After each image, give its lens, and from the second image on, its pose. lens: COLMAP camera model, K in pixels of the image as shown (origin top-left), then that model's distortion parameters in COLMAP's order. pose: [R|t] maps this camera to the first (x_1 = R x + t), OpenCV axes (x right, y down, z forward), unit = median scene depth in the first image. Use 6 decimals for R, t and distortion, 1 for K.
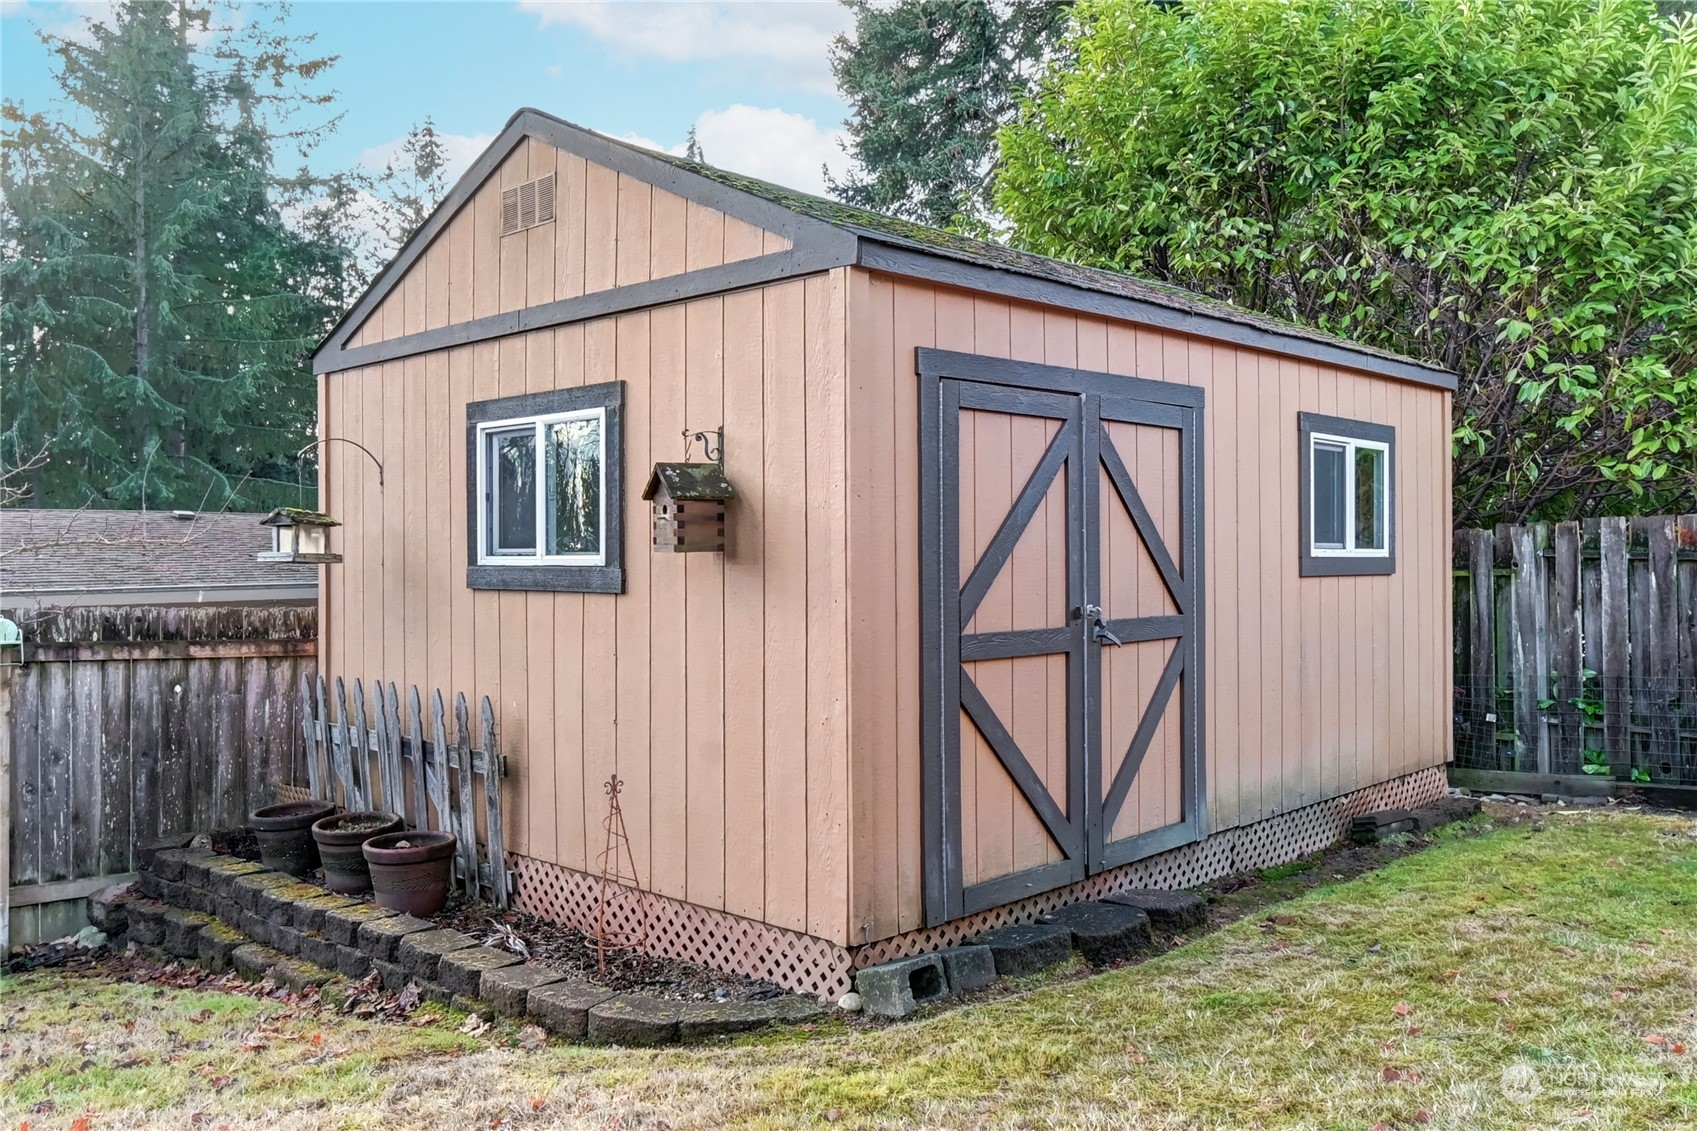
lens RADIAL K [[853.3, 0, 848.4], [0, 853.3, 591.5], [0, 0, 1]] dist [0.000201, -0.000068]
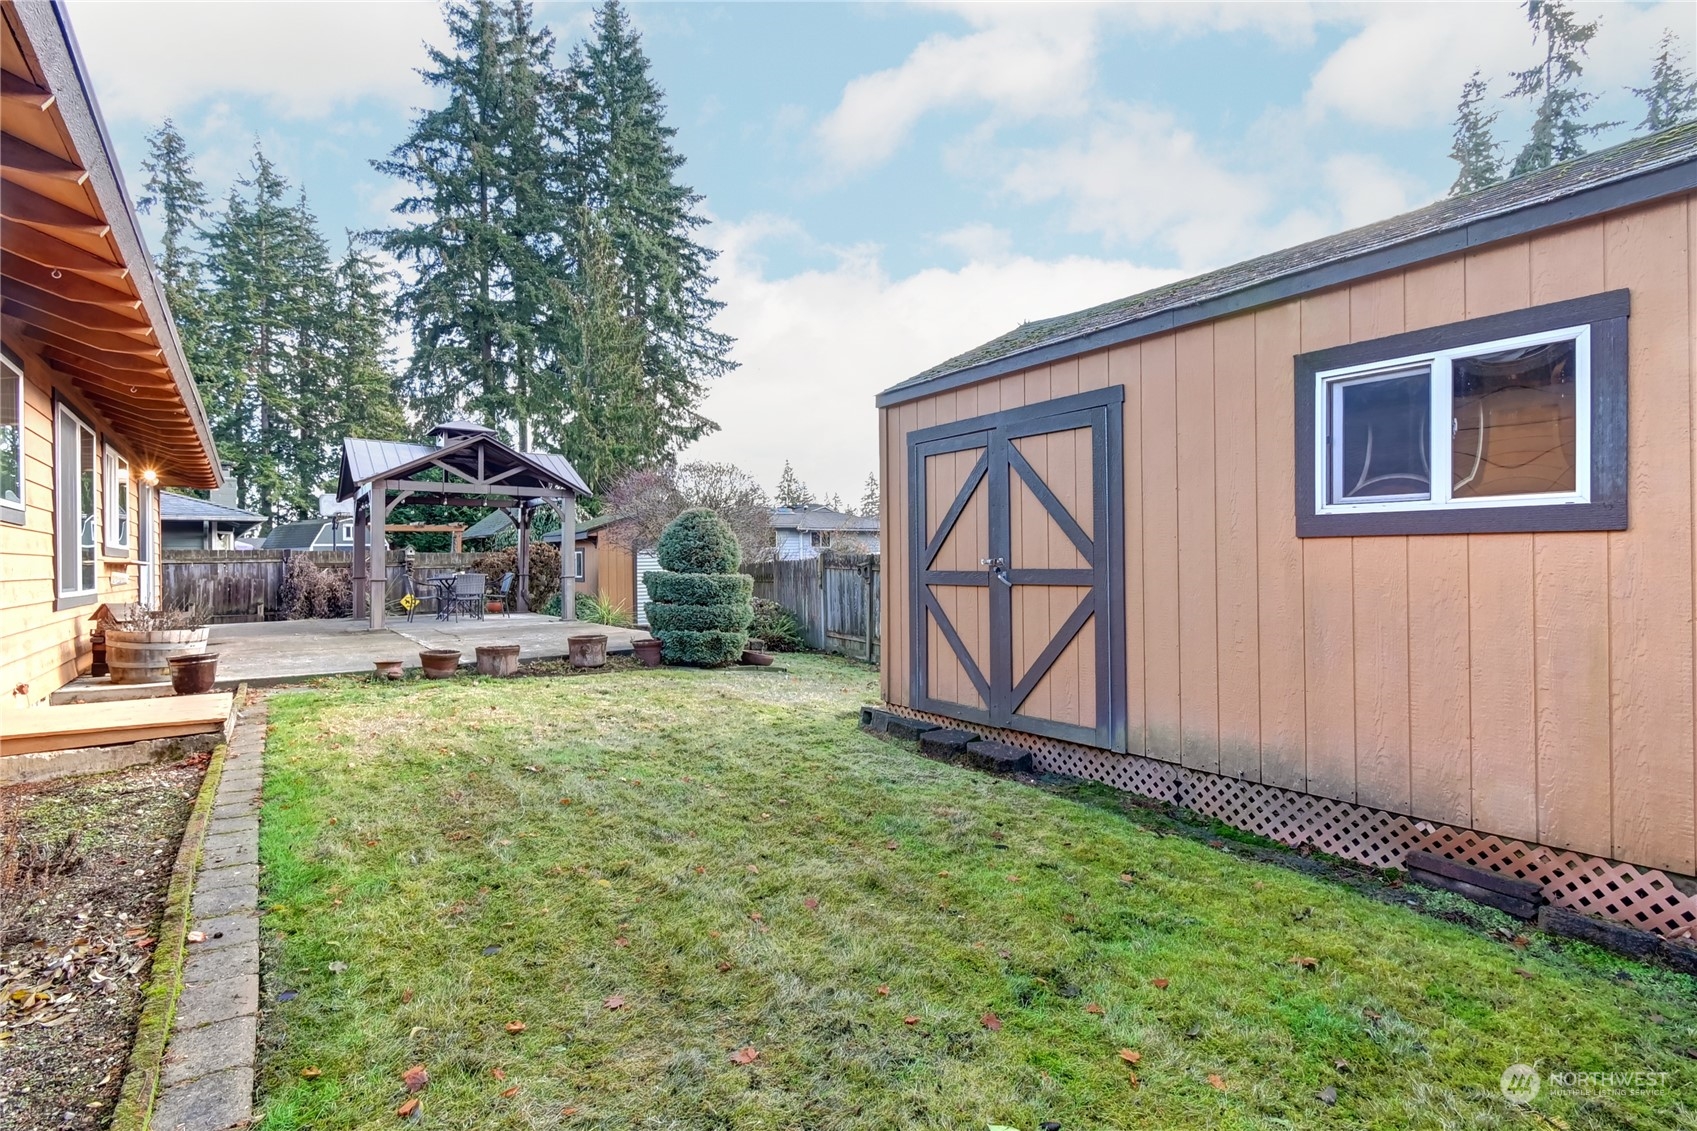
lens RADIAL K [[751.4, 0, 853.5], [0, 751.4, 530.4], [0, 0, 1]] dist [0.001079, 0.000064]
pose [[0.110546, -0.002265, -0.993868, 1.578500], [0.010275, 0.999947, -0.001136, -0.035852], [0.993818, -0.010086, 0.110563, 0.545069]]
